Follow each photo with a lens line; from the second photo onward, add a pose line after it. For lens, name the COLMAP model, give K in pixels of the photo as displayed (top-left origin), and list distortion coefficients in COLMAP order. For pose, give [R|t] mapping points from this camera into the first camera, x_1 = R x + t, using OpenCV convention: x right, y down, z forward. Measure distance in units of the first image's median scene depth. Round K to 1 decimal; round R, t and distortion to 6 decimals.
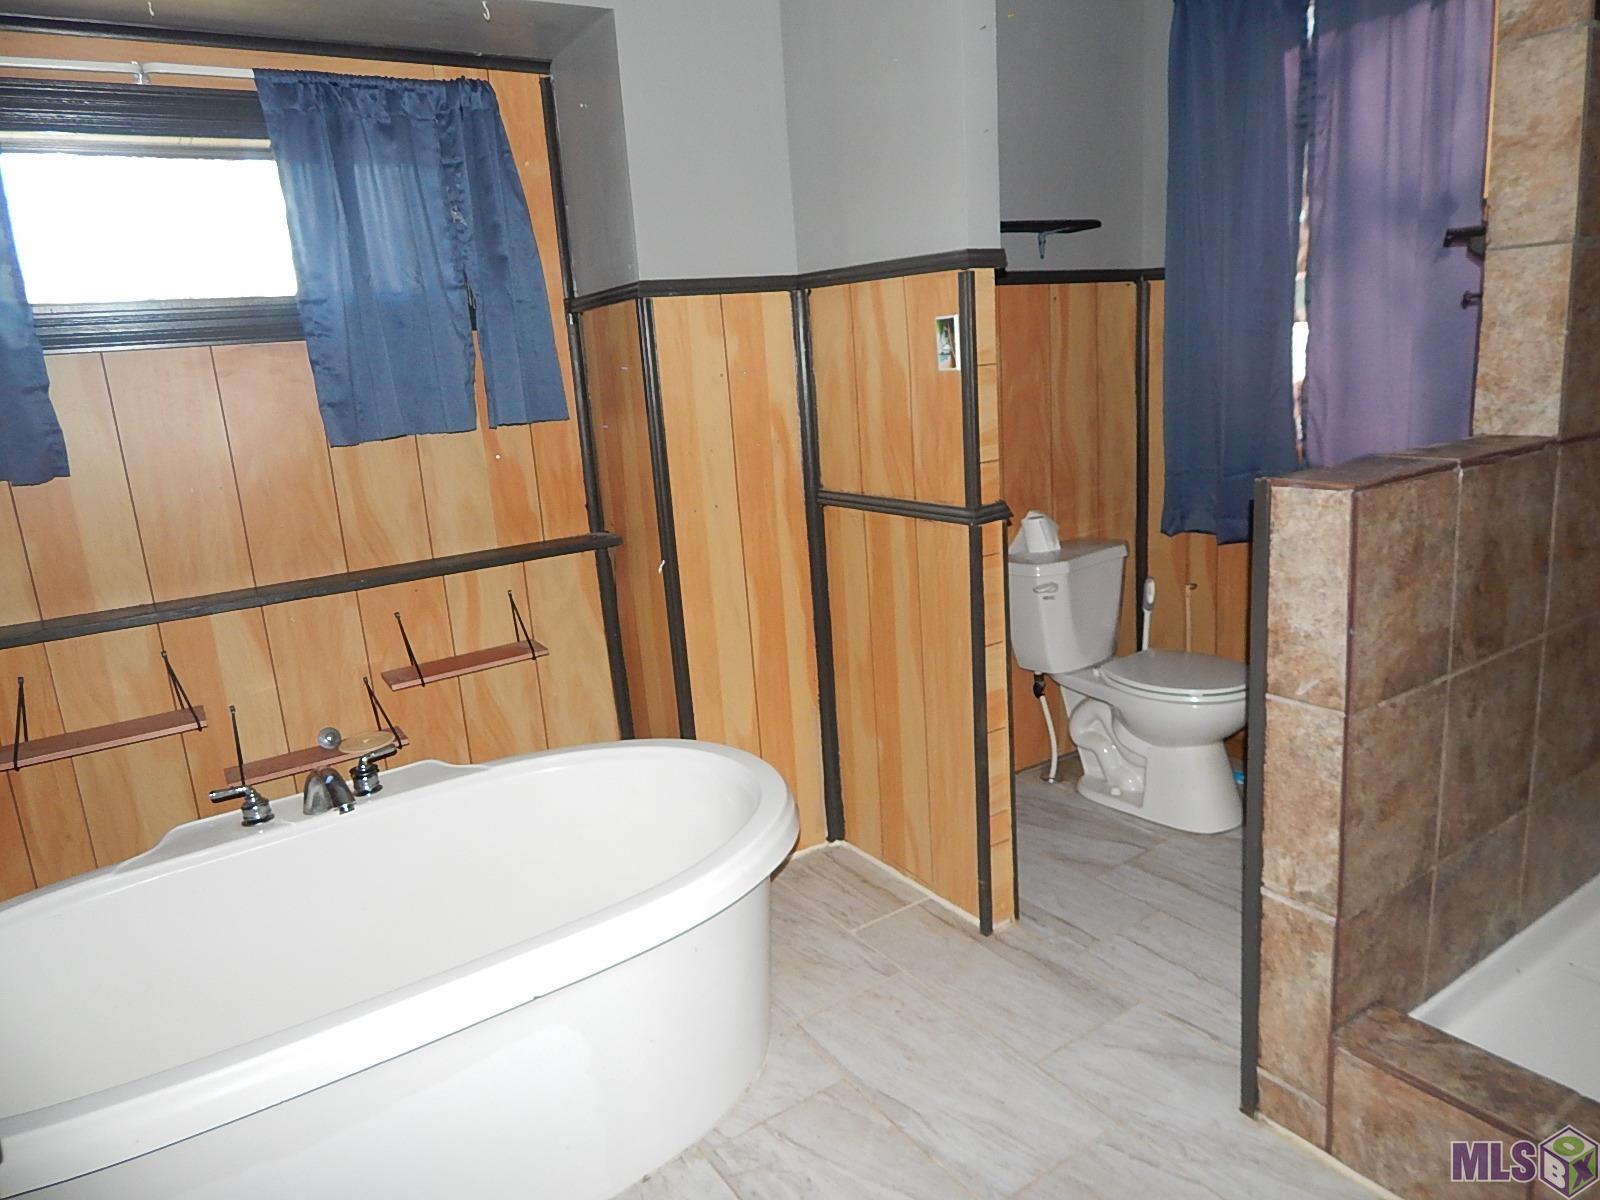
lens RADIAL K [[1059.7, 0, 799.3], [0, 1059.7, 595.2], [0, 0, 1]] dist [-0.000867, -0.002666]
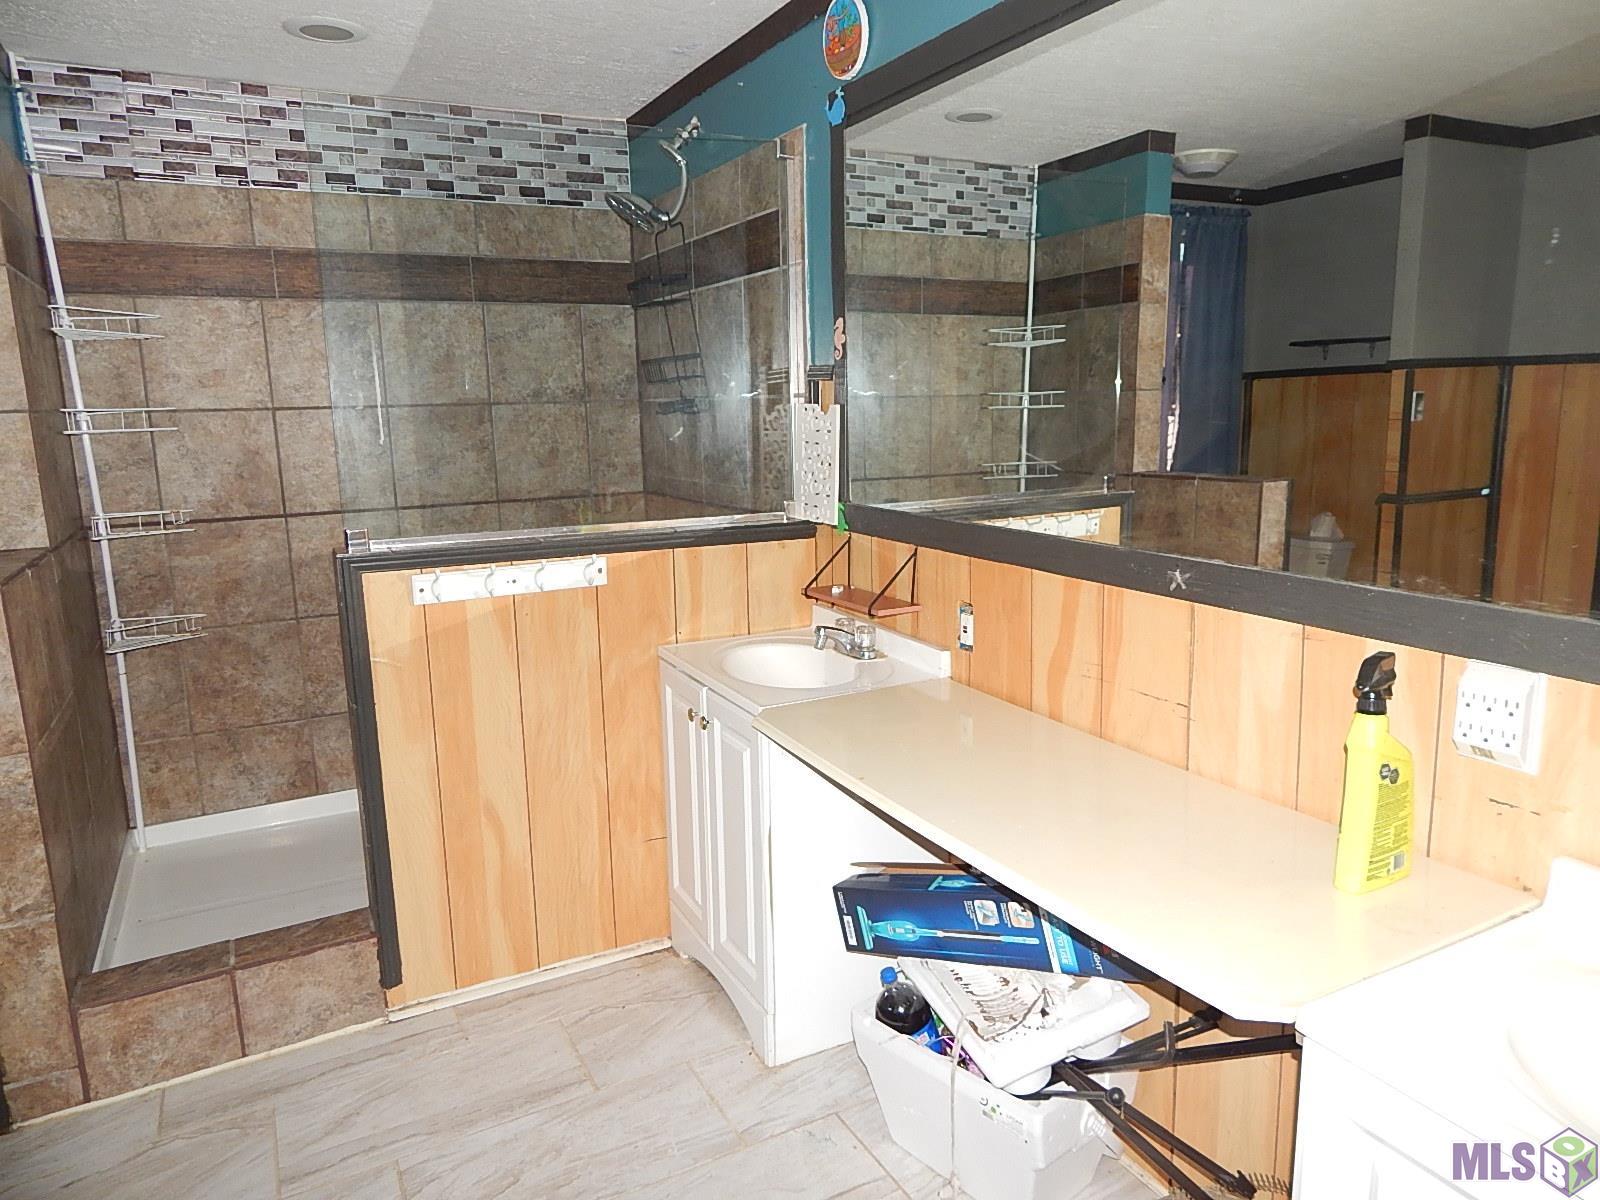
lens RADIAL K [[1059.7, 0, 800.8], [0, 1059.7, 599.6], [0, 0, 1]] dist [-0.000867, -0.002666]
pose [[0.101184, -0.107866, 0.989003, -0.630375], [0.239898, 0.967416, 0.080968, 0.046850], [-0.965511, 0.229067, 0.123764, -0.130193]]
